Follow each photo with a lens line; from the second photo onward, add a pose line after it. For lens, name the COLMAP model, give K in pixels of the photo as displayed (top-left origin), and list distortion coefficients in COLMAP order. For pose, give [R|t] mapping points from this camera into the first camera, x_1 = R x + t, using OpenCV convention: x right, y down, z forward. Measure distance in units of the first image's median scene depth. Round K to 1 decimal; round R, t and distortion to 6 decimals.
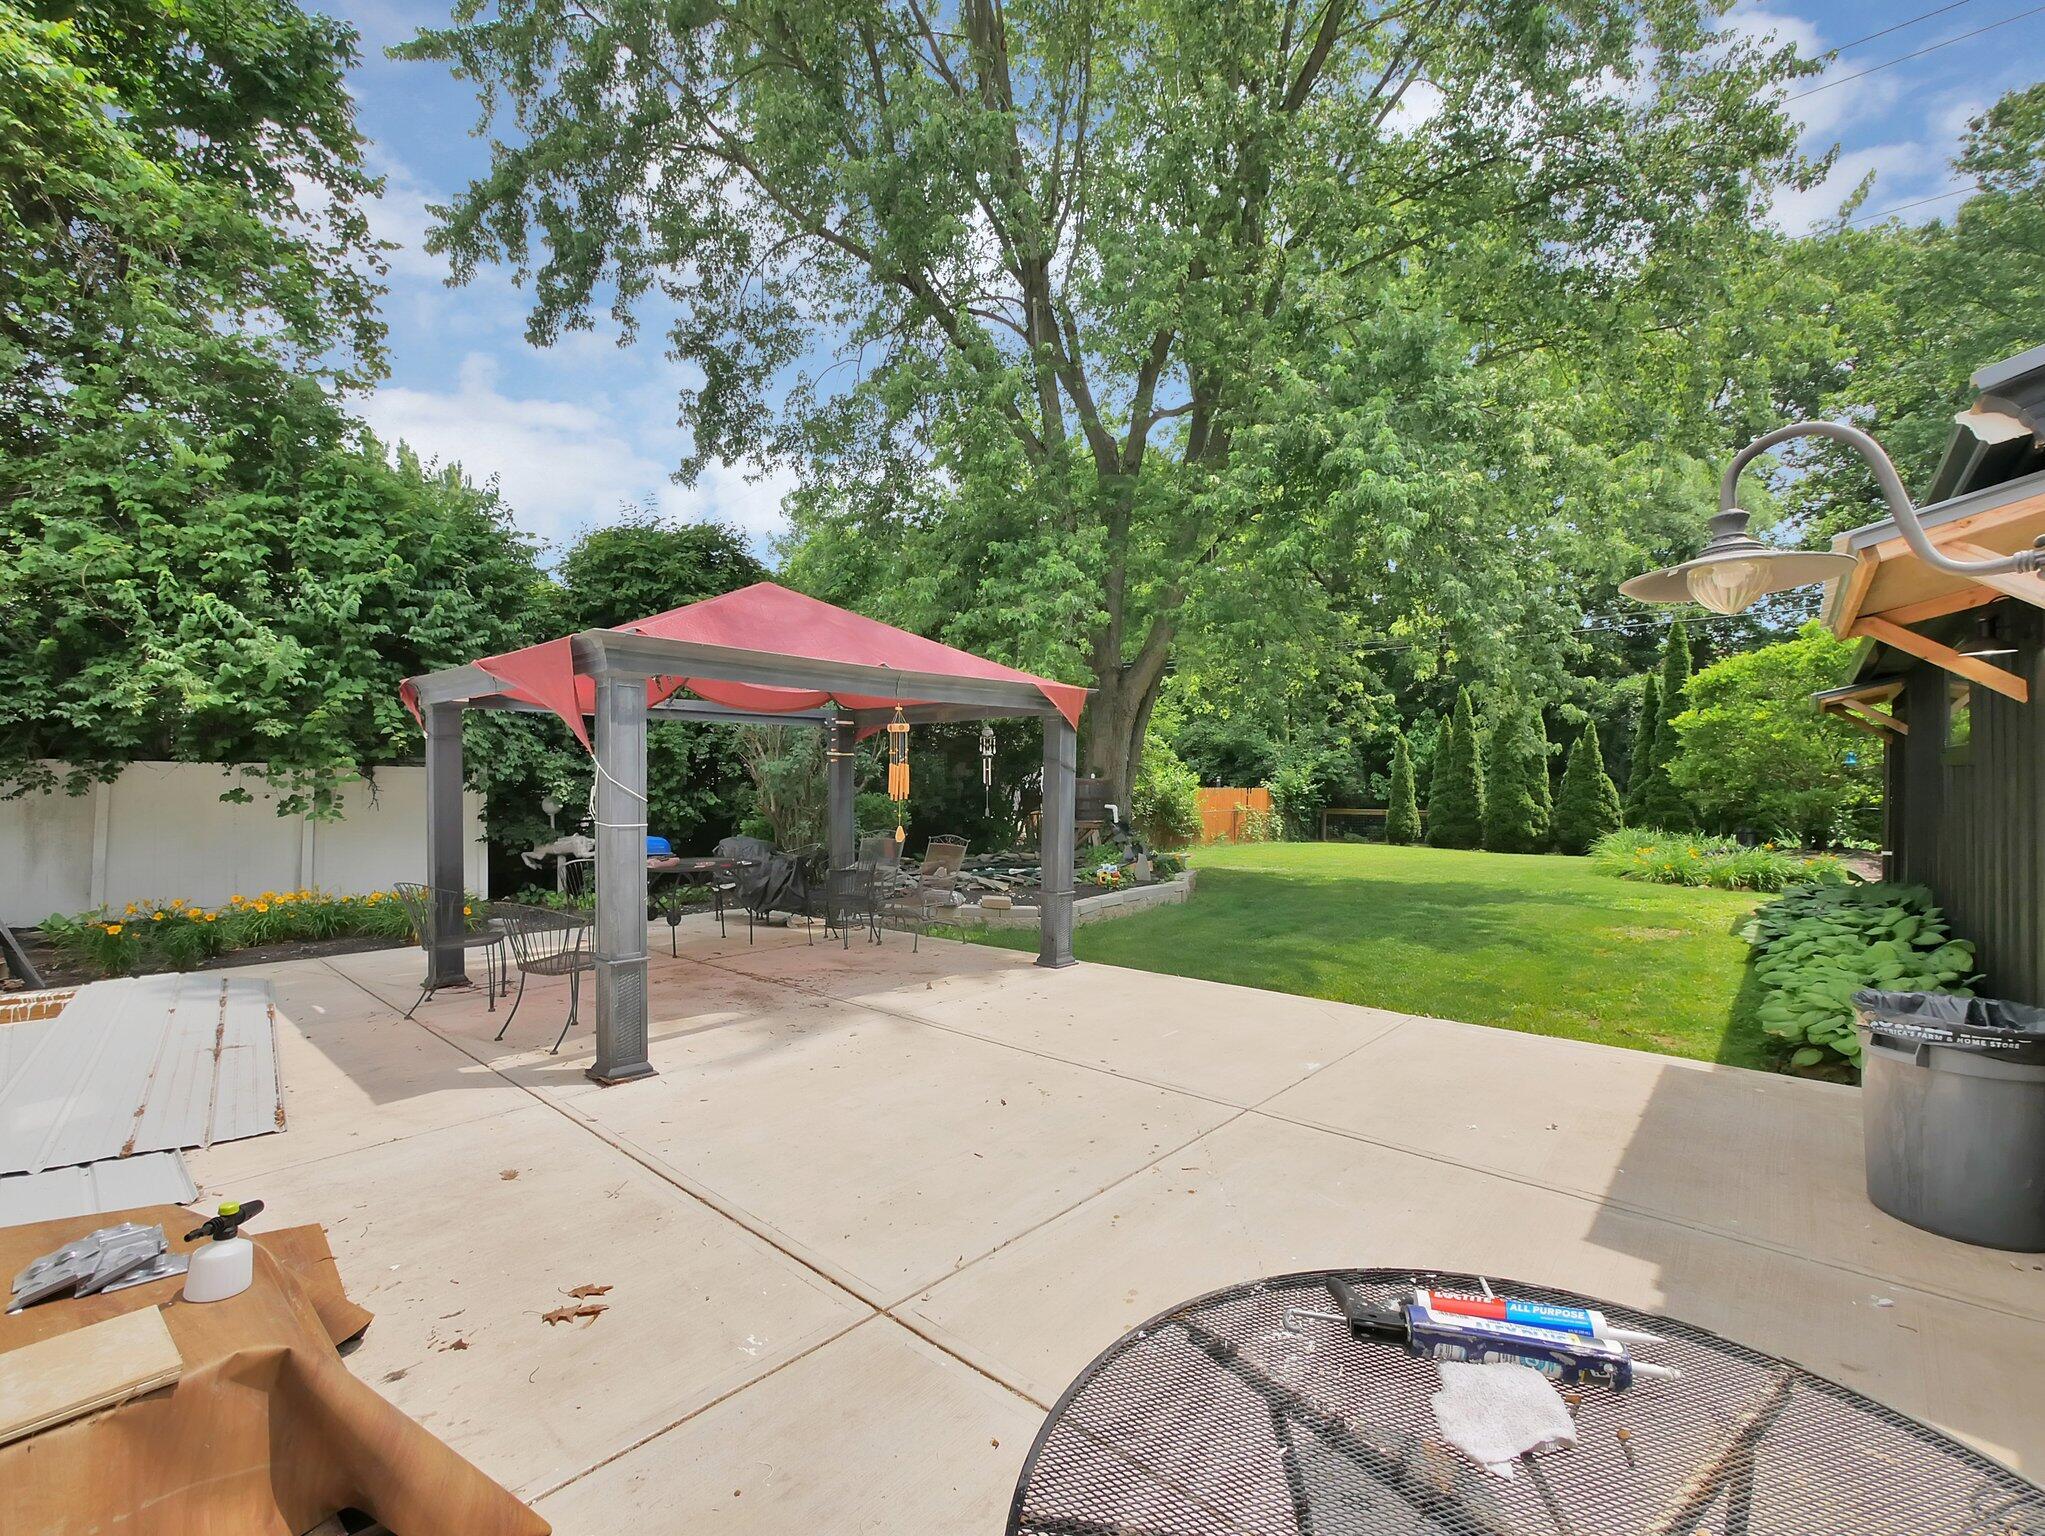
lens RADIAL K [[882.5, 0, 1022.5], [0, 882.5, 768.0], [0, 0, 1]] dist [-0.000056, 0.000011]
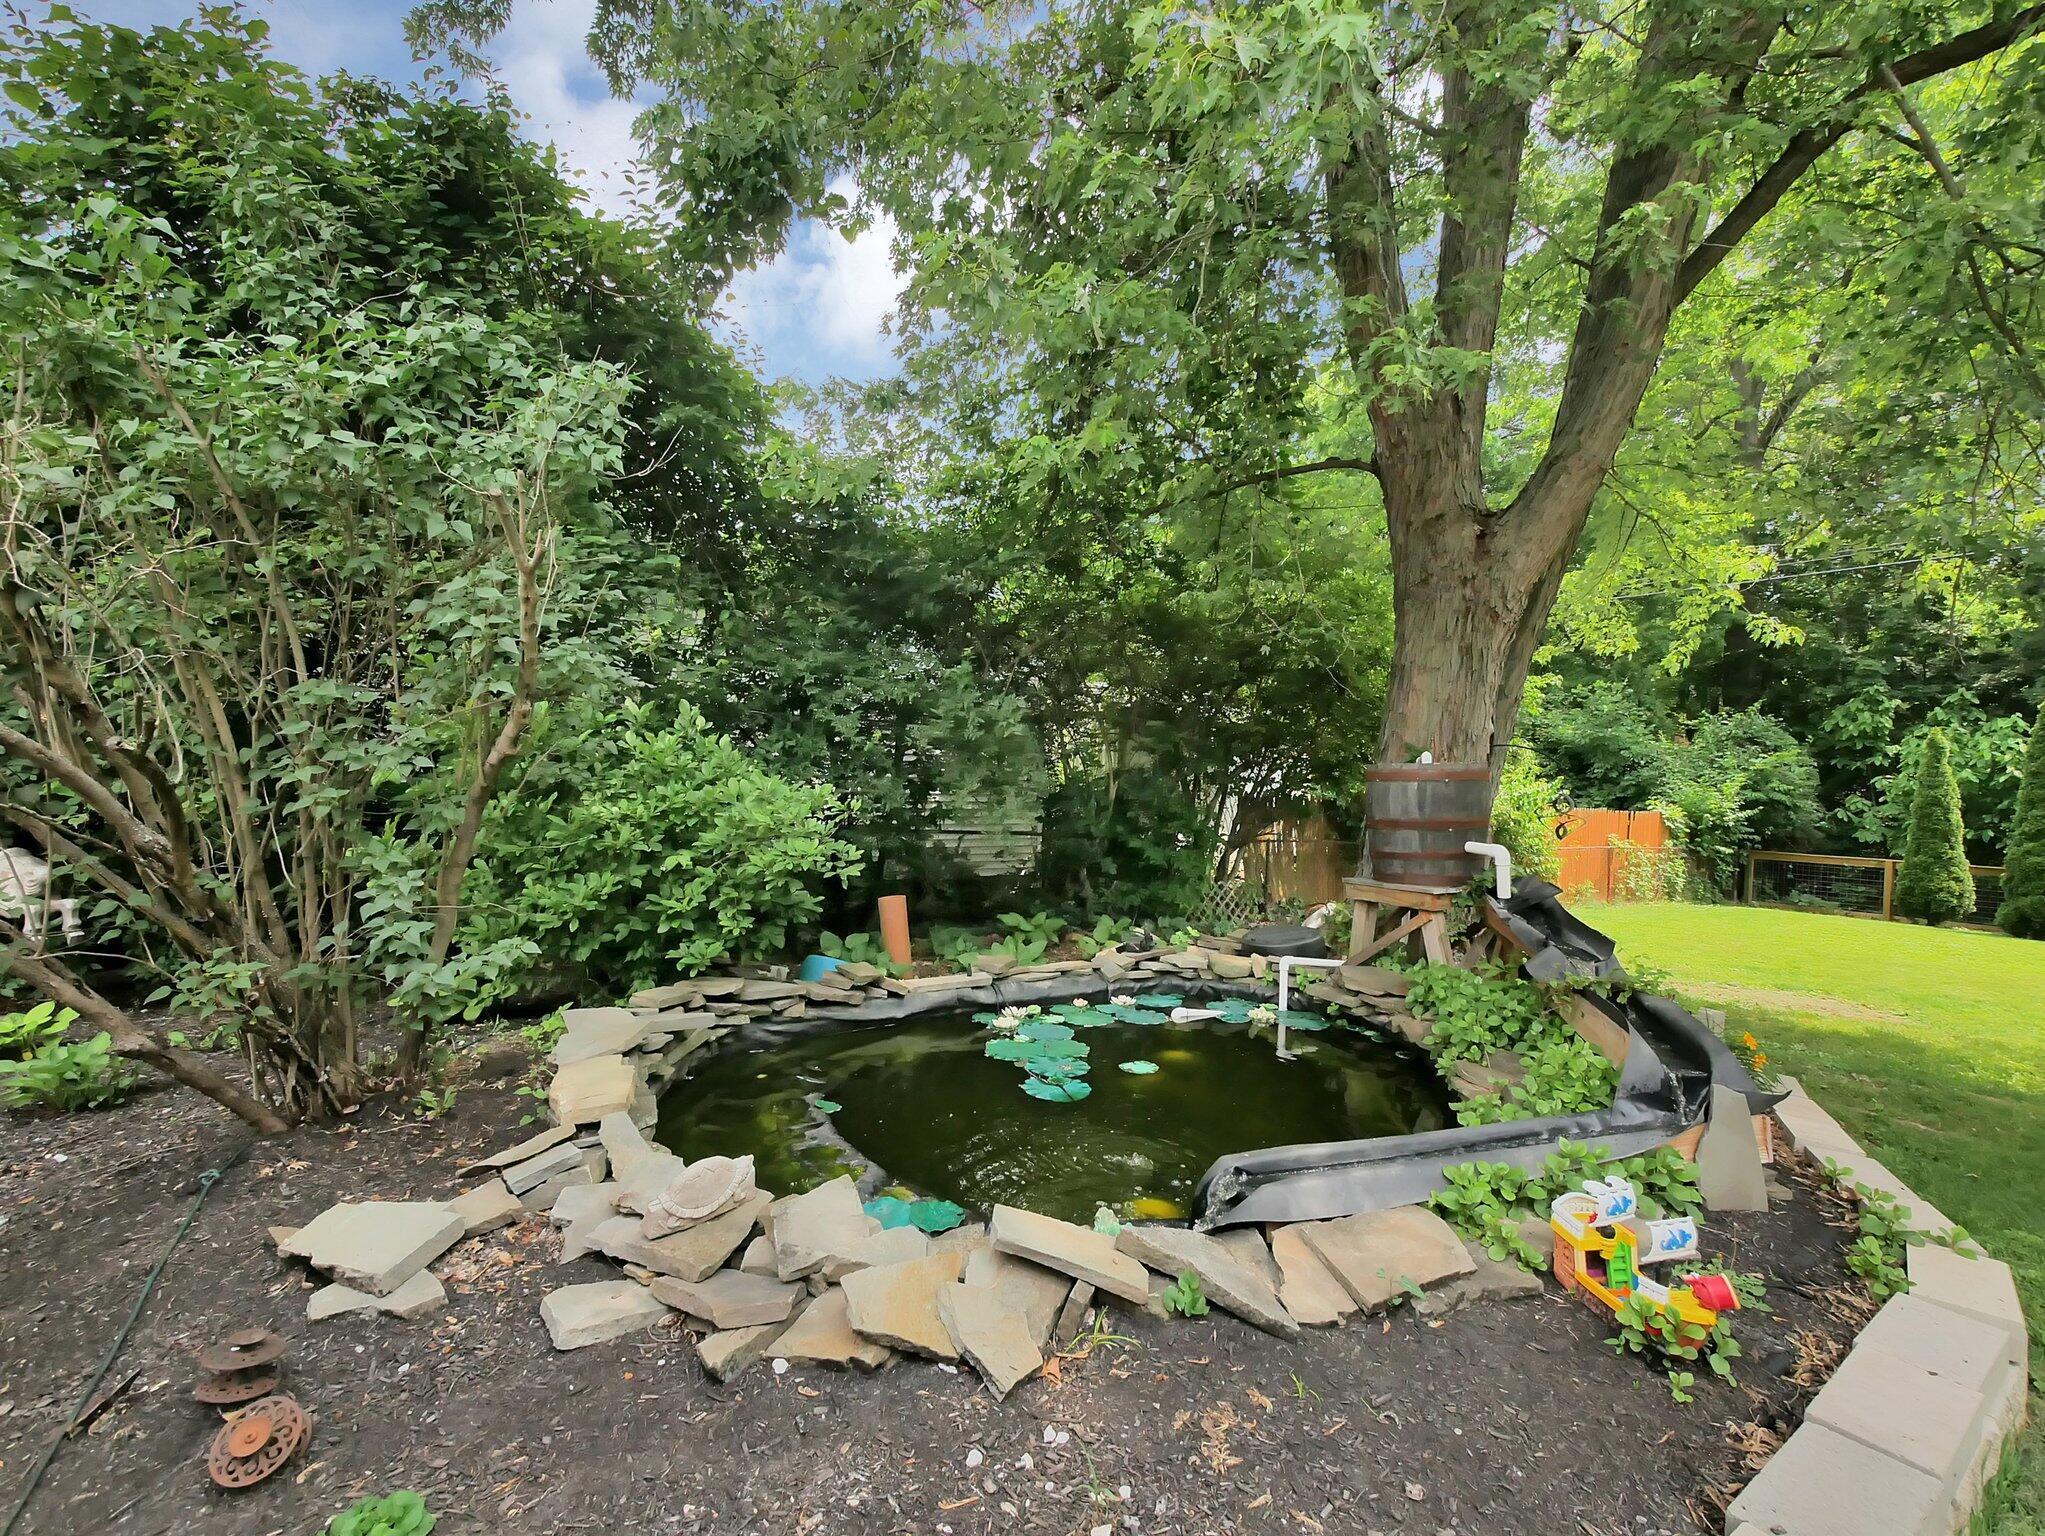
lens RADIAL K [[882.5, 0, 1022.5], [0, 882.5, 768.0], [0, 0, 1]] dist [-0.000056, 0.000011]
pose [[0.966483, 0.034045, -0.254464, 0.006012], [-0.035952, 0.999349, -0.002847, 0.009469], [0.254201, 0.011900, 0.967078, 0.298010]]
